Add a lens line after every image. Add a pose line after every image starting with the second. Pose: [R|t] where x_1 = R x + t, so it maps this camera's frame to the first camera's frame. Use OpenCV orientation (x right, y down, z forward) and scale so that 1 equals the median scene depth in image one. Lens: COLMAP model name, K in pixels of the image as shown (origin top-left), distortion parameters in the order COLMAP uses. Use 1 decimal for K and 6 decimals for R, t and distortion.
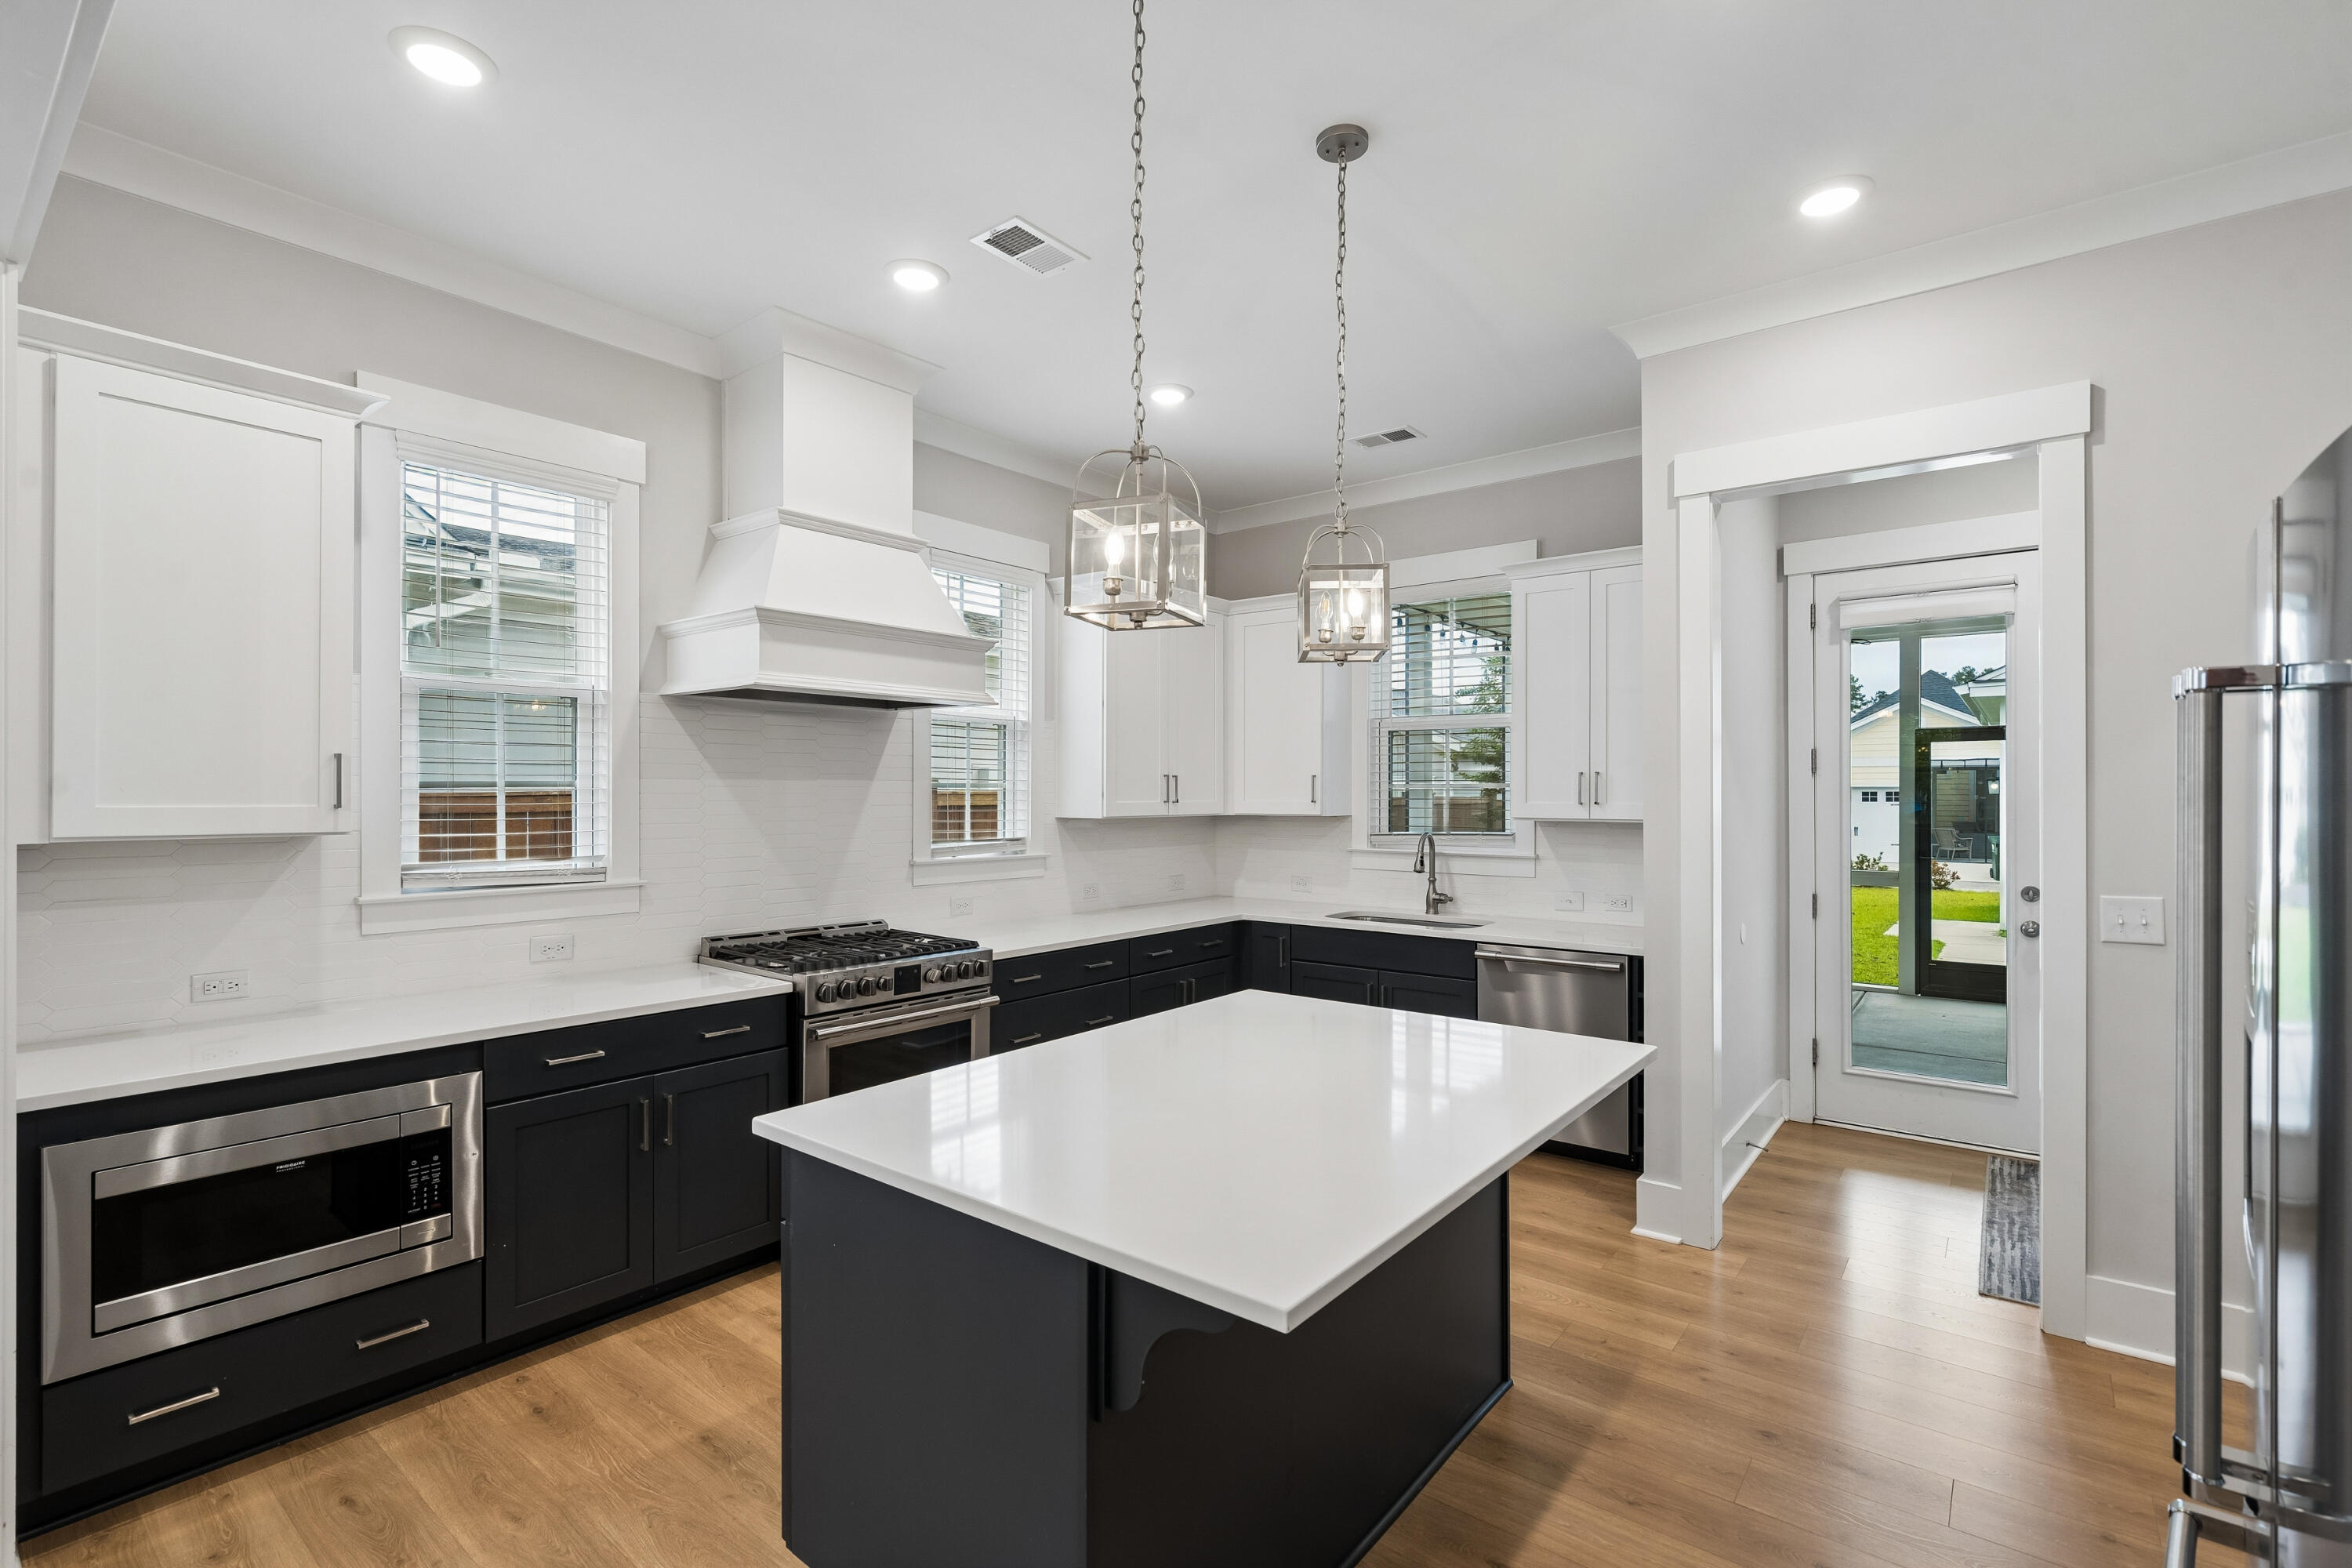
lens RADIAL K [[1067.3, 0, 1177.4], [0, 1067.3, 788.2], [0, 0, 1]] dist [0.001769, 0.000170]
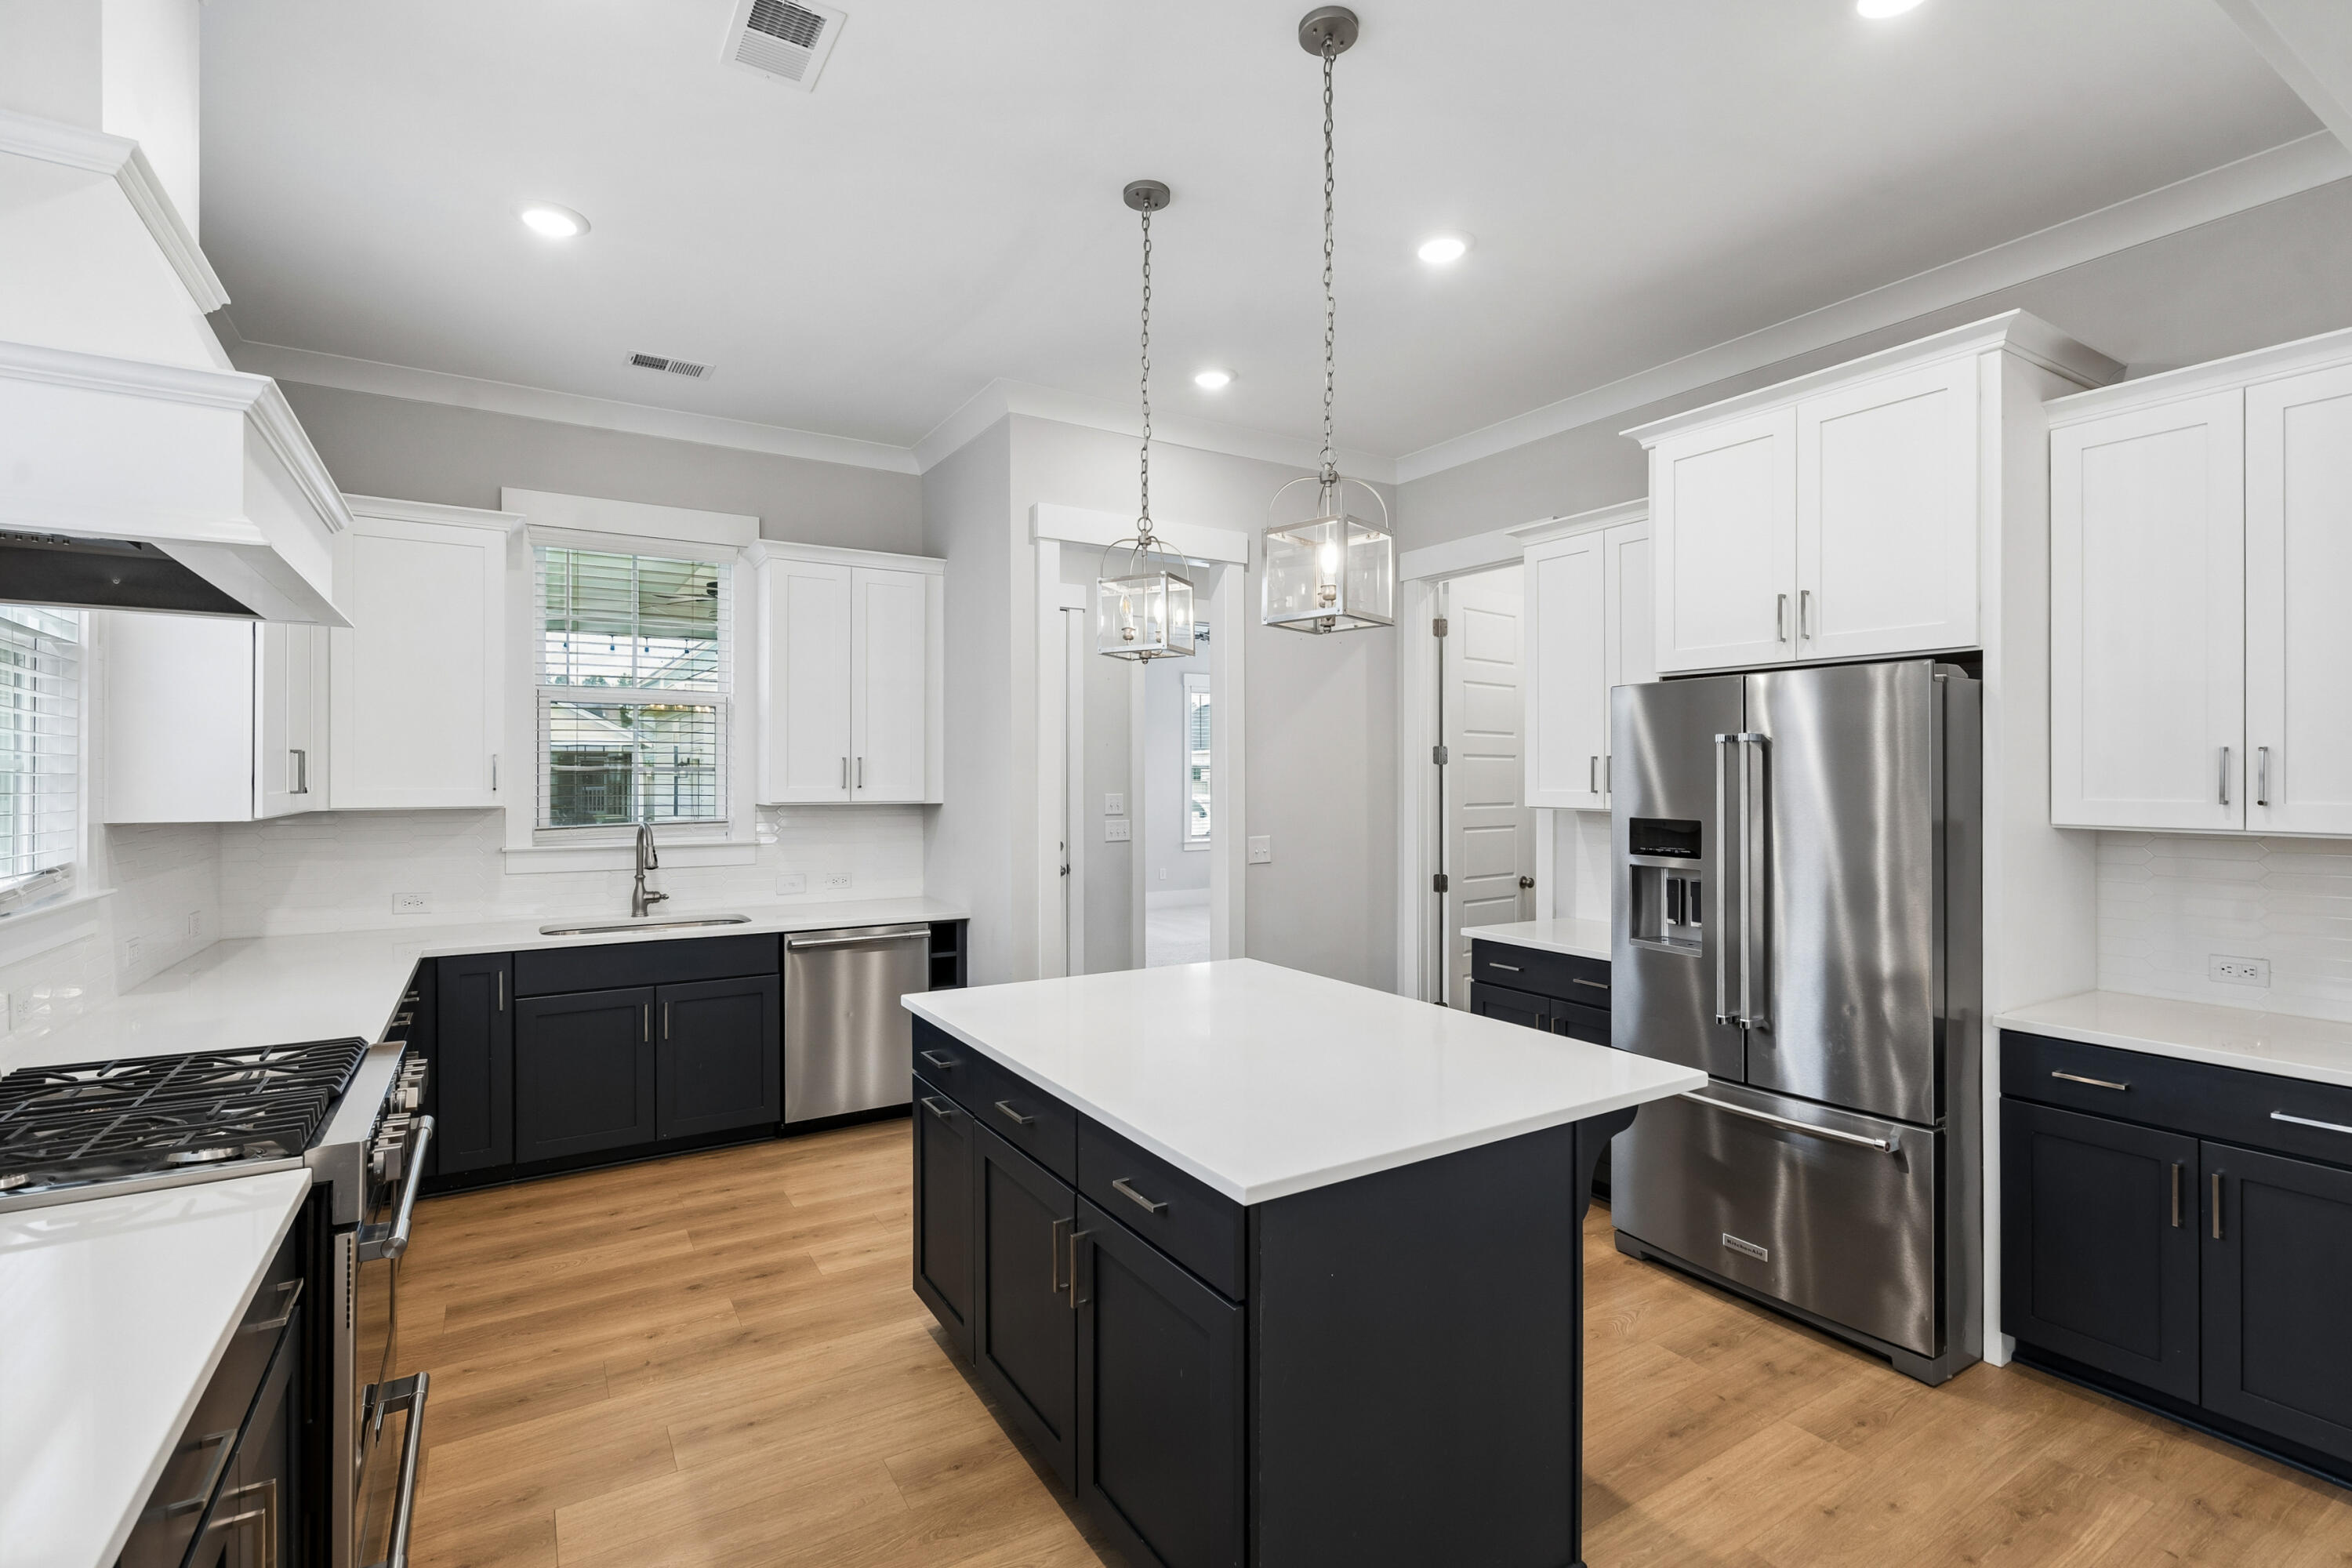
lens RADIAL K [[1067.3, 0, 1168.8], [0, 1067.3, 780.1], [0, 0, 1]] dist [0.001769, 0.000170]
pose [[0.338892, -0.002134, 0.940823, -0.501358], [-0.003527, 0.999988, 0.003538, 0.002255], [-0.940819, -0.004518, 0.338880, 0.347598]]
